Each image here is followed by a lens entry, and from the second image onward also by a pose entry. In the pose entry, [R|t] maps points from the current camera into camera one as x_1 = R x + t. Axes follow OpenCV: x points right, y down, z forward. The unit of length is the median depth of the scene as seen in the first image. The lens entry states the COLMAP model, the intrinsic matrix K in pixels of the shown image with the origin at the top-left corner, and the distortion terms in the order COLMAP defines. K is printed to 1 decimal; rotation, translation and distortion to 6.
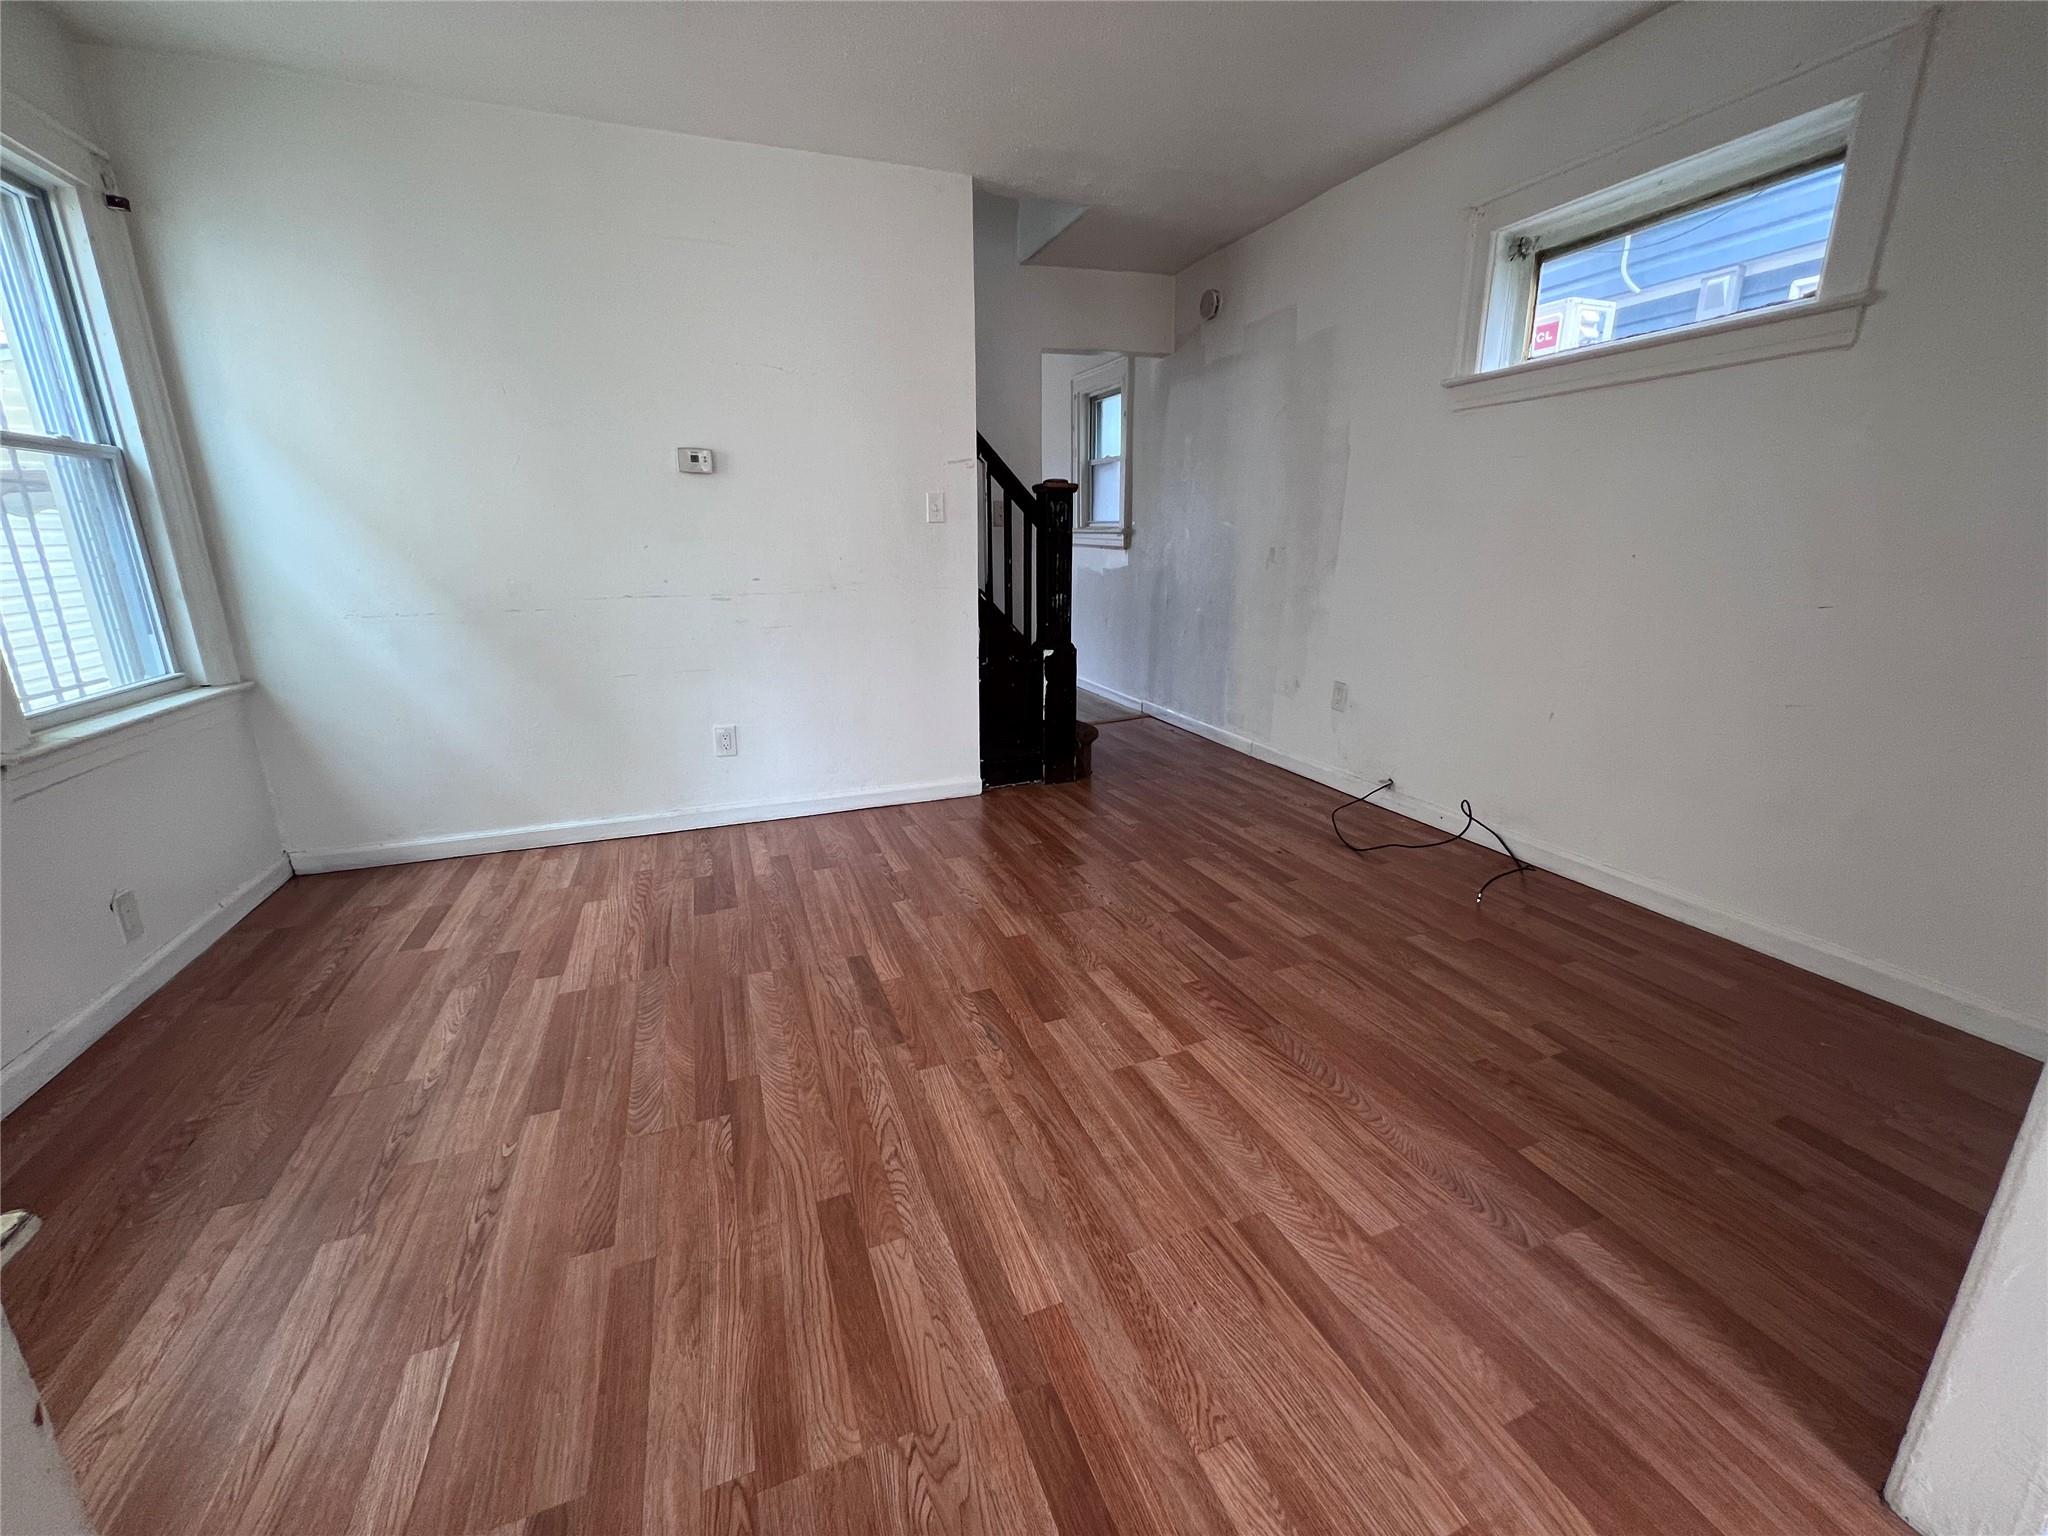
lens RADIAL K [[820.8, 0, 1017.2], [0, 820.8, 759.6], [0, 0, 1]] dist [0.000332, 0.000288]
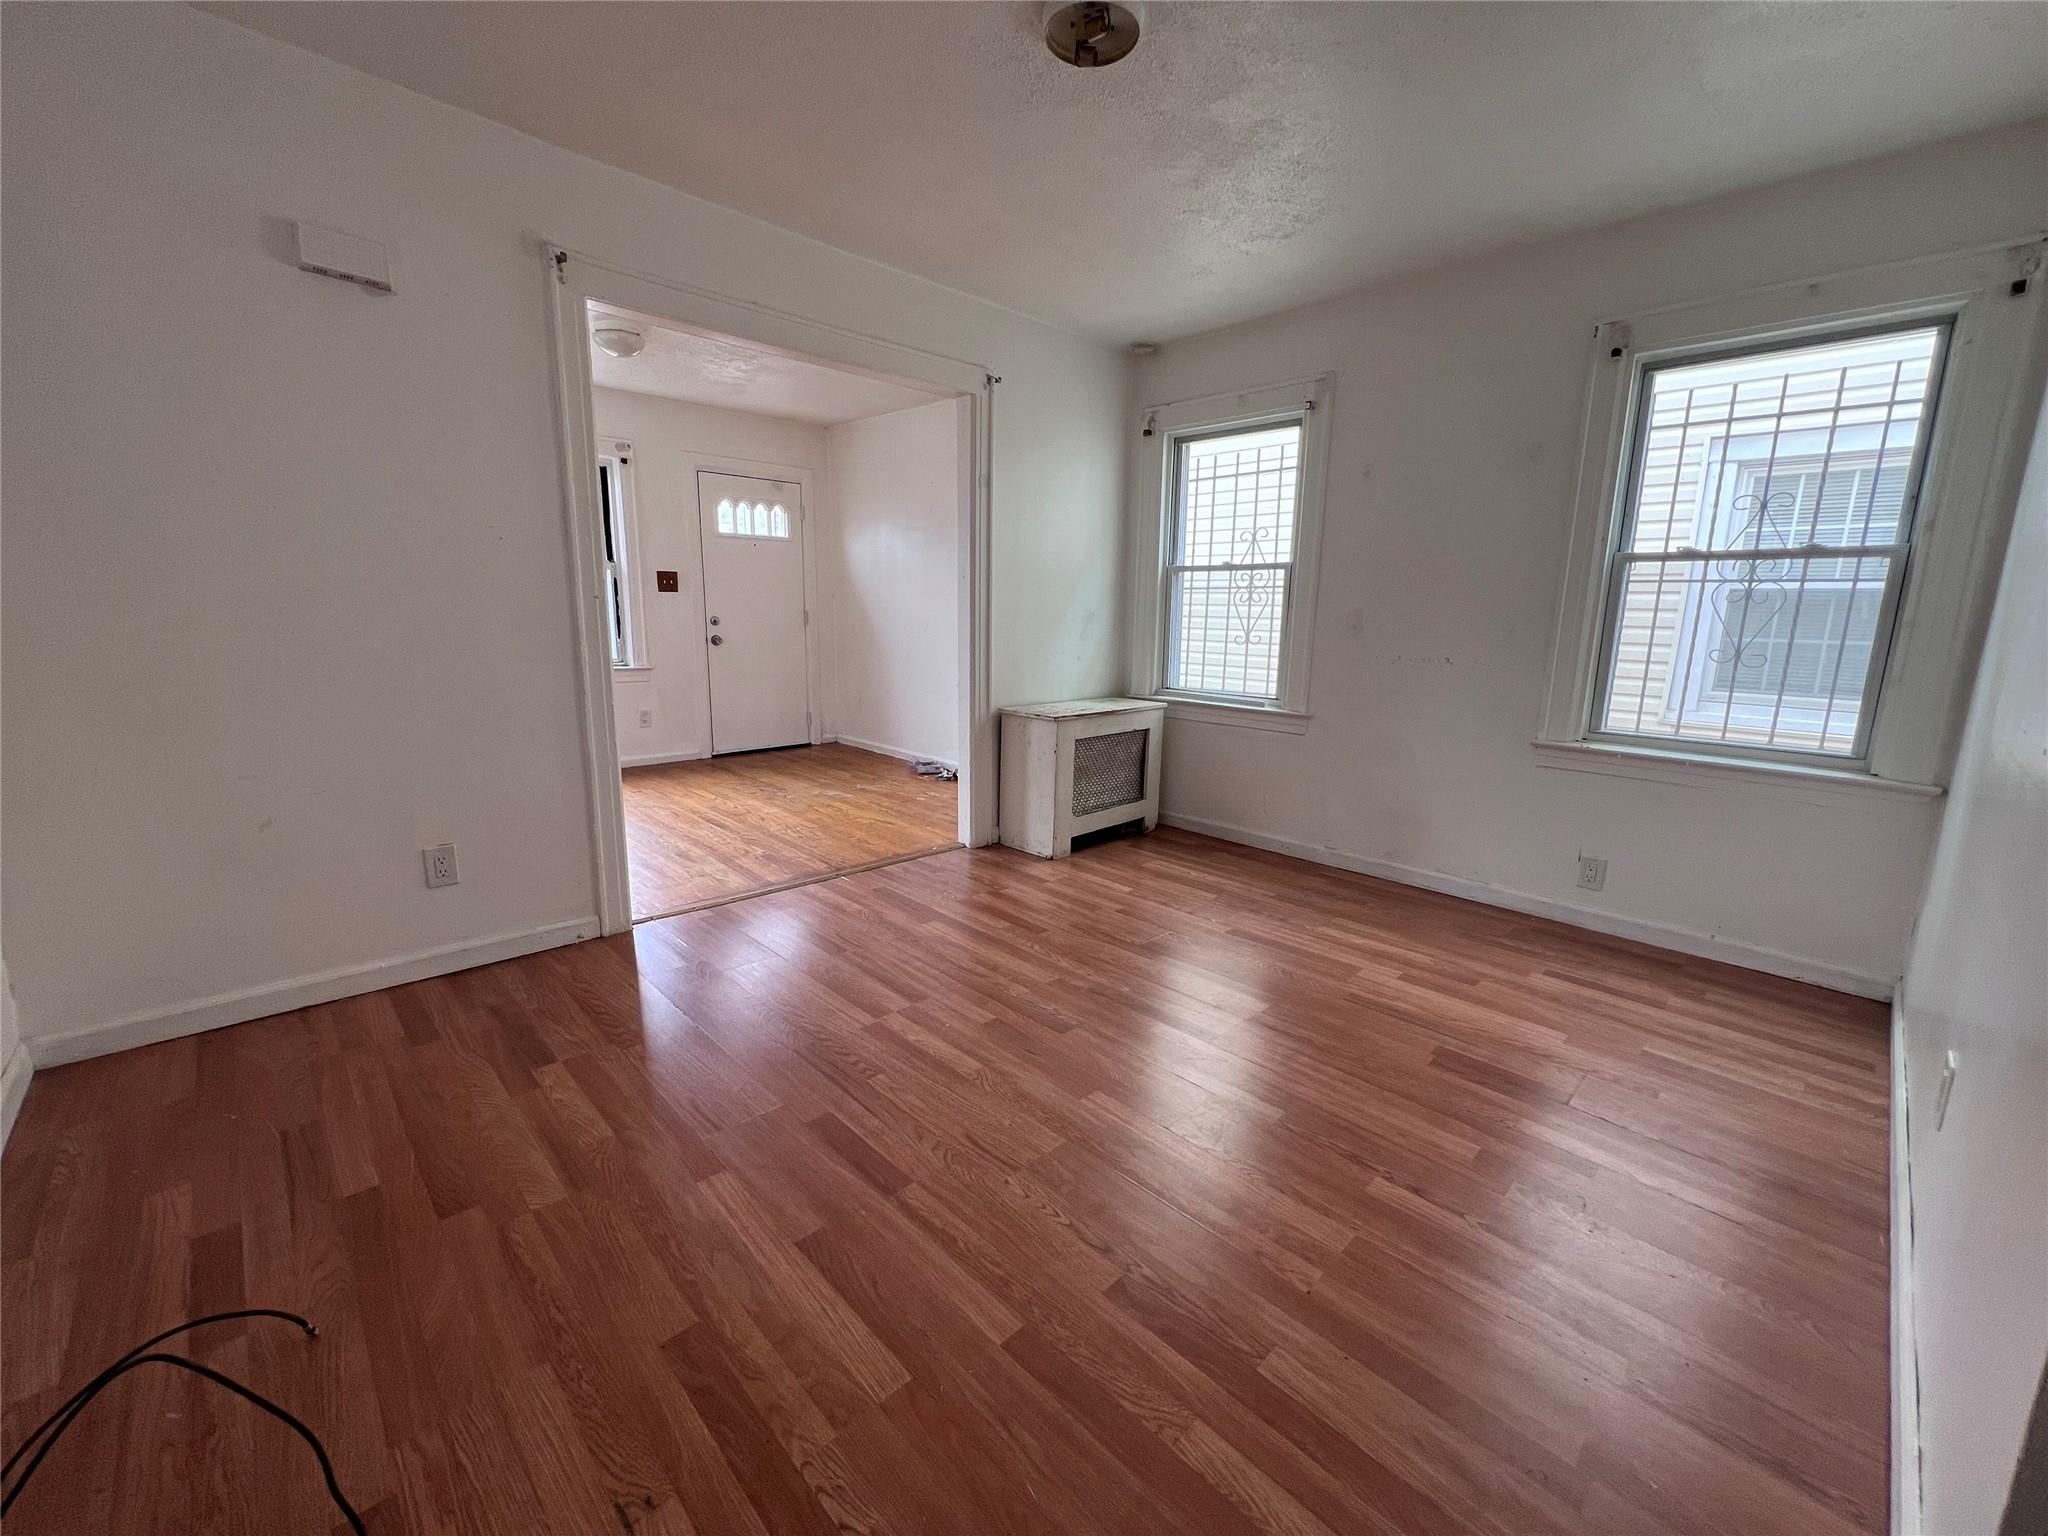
lens RADIAL K [[820.8, 0, 1026.2], [0, 820.8, 763.2], [0, 0, 1]] dist [0.000332, 0.000288]
pose [[-0.918072, 0.064785, -0.391085, 0.414438], [-0.116086, 0.899369, 0.421497, -0.492478], [0.379036, 0.432363, -0.818165, 1.747395]]
